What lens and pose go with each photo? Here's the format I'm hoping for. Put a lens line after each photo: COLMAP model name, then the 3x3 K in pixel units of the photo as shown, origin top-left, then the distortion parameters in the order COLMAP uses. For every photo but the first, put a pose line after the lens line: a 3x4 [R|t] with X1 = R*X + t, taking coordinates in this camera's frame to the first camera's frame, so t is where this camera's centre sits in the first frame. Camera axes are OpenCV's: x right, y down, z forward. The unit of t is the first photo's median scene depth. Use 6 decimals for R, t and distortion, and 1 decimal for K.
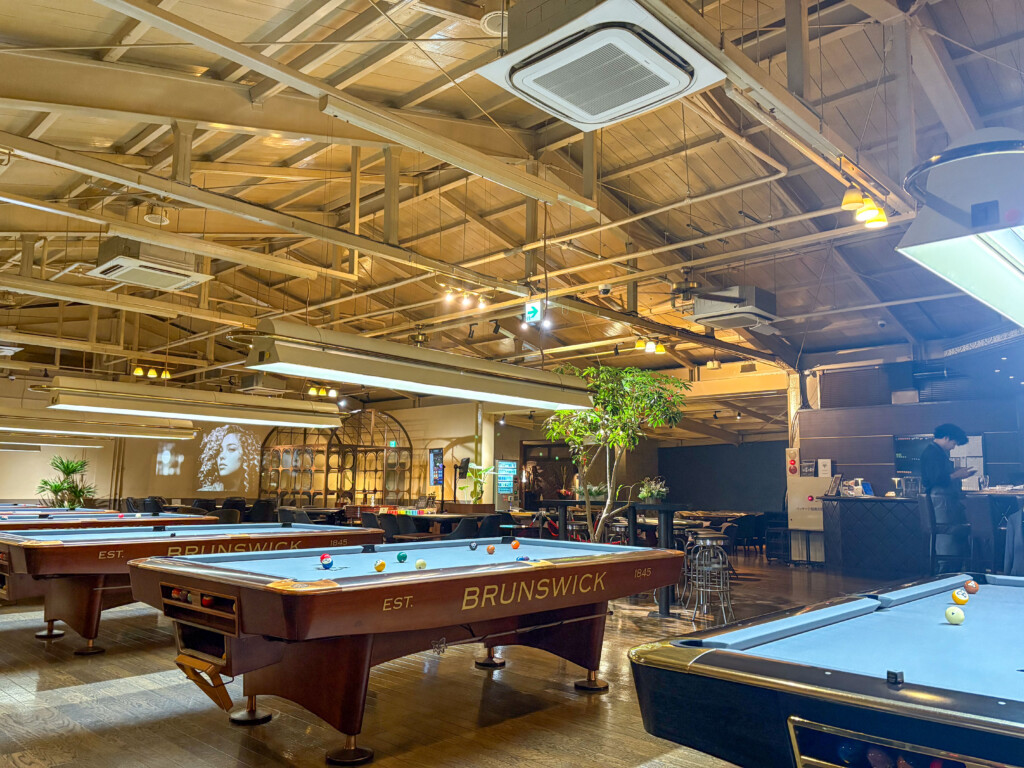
lens RADIAL K [[768.9, 0, 515.5], [0, 768.9, 387.1], [0, 0, 1]] dist [0.061515, -0.072907]
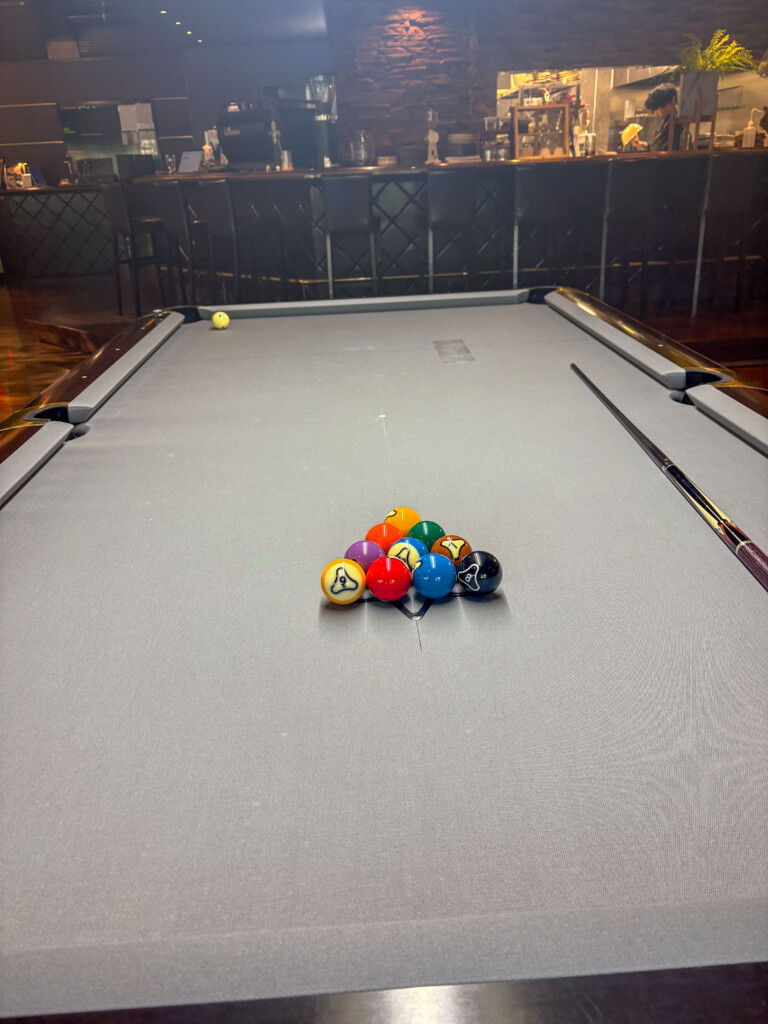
lens RADIAL K [[770.4, 0, 384.0], [0, 770.4, 512.0], [0, 0, 1]] dist [0.058948, -0.065351]
pose [[0.688692, -0.339577, 0.640618, 0.078249], [-0.041077, 0.863852, 0.502068, 0.010578], [-0.723890, -0.372085, 0.580979, 0.168641]]
